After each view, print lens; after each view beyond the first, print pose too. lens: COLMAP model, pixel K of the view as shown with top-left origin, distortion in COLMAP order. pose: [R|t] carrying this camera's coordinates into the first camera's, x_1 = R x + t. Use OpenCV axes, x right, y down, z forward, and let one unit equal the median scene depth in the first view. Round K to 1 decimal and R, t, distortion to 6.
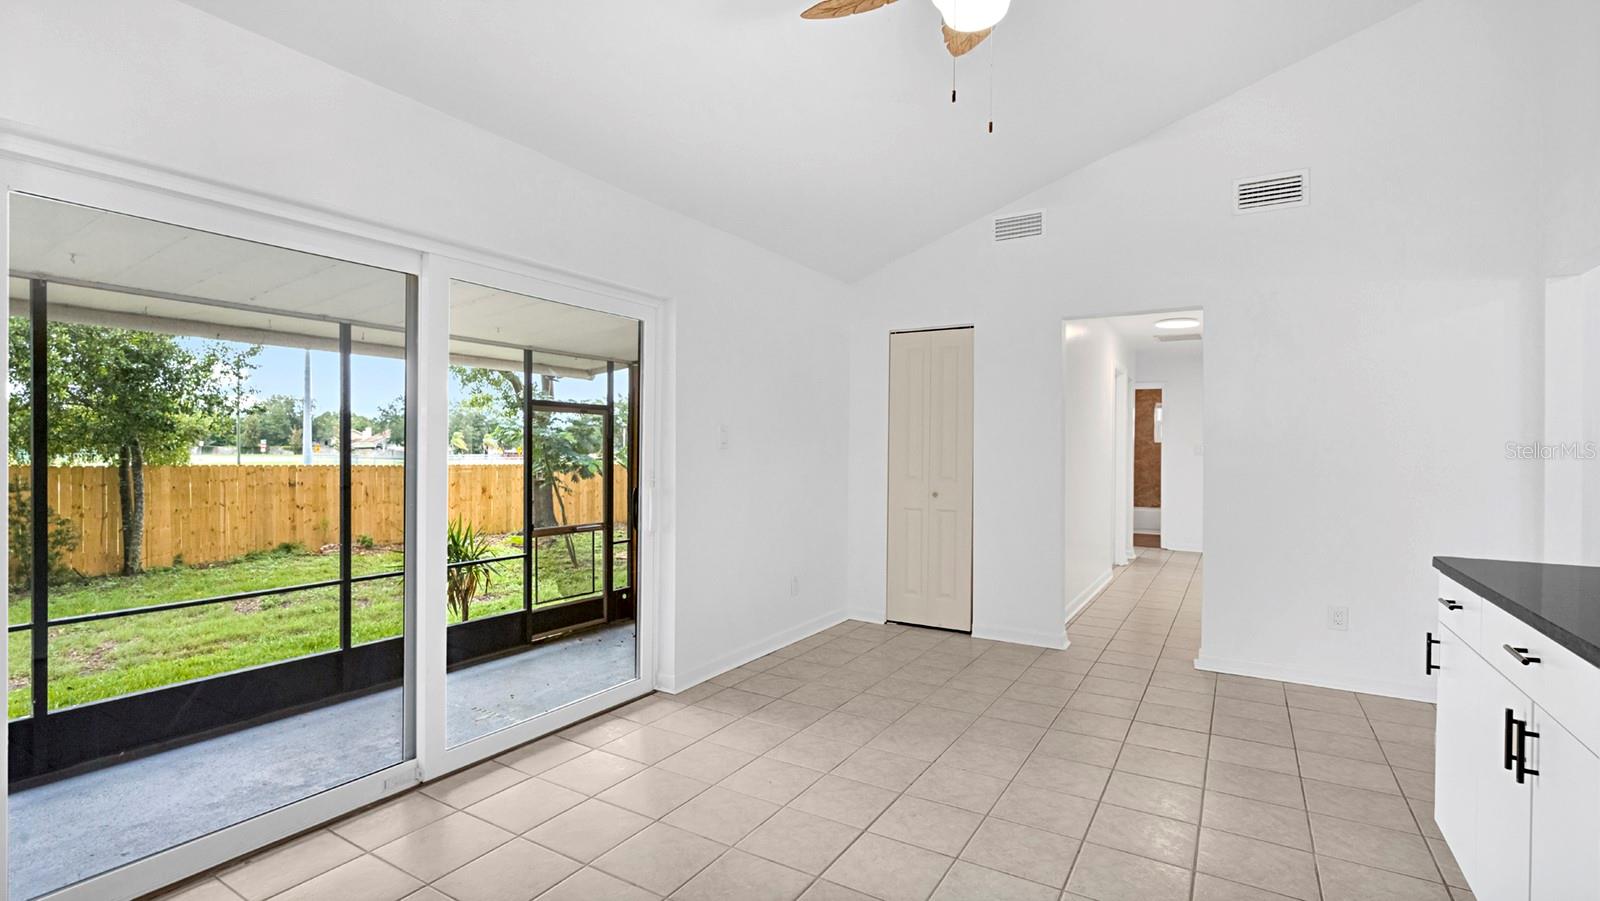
lens RADIAL K [[745.4, 0, 791.3], [0, 745.4, 448.8], [0, 0, 1]] dist [0.001315, 0.001302]
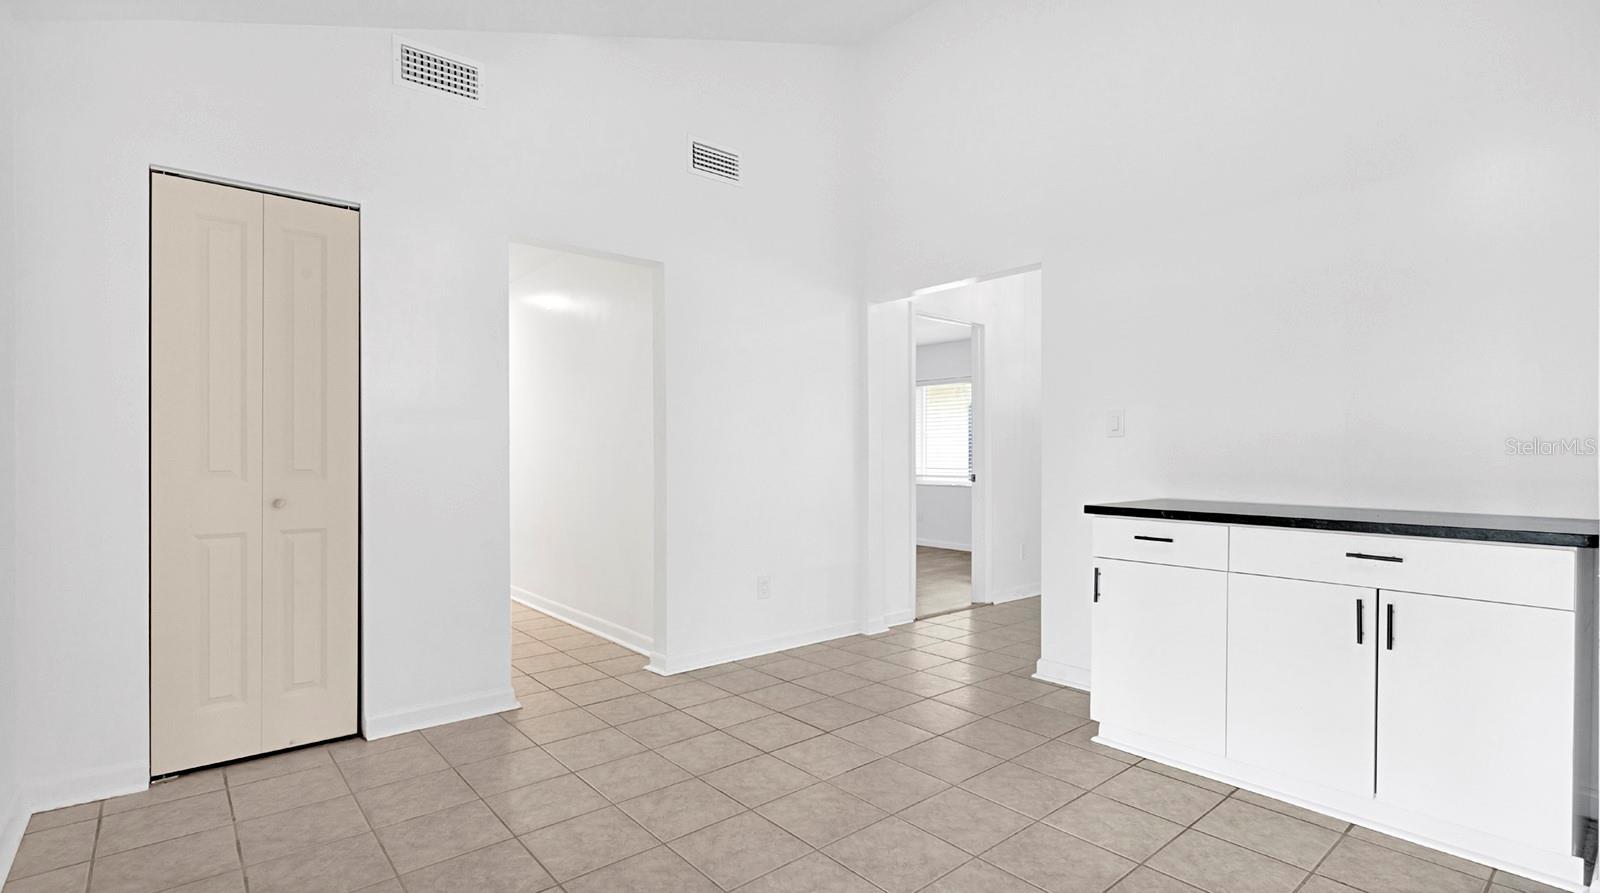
lens RADIAL K [[747.8, 0, 800.0], [0, 747.8, 446.5], [0, 0, 1]] dist [-0.001434, -0.000096]
pose [[0.313175, -0.002902, 0.949691, -0.249499], [0.002304, 0.999995, 0.002296, 0.025309], [-0.949693, 0.001469, 0.313180, 0.595125]]
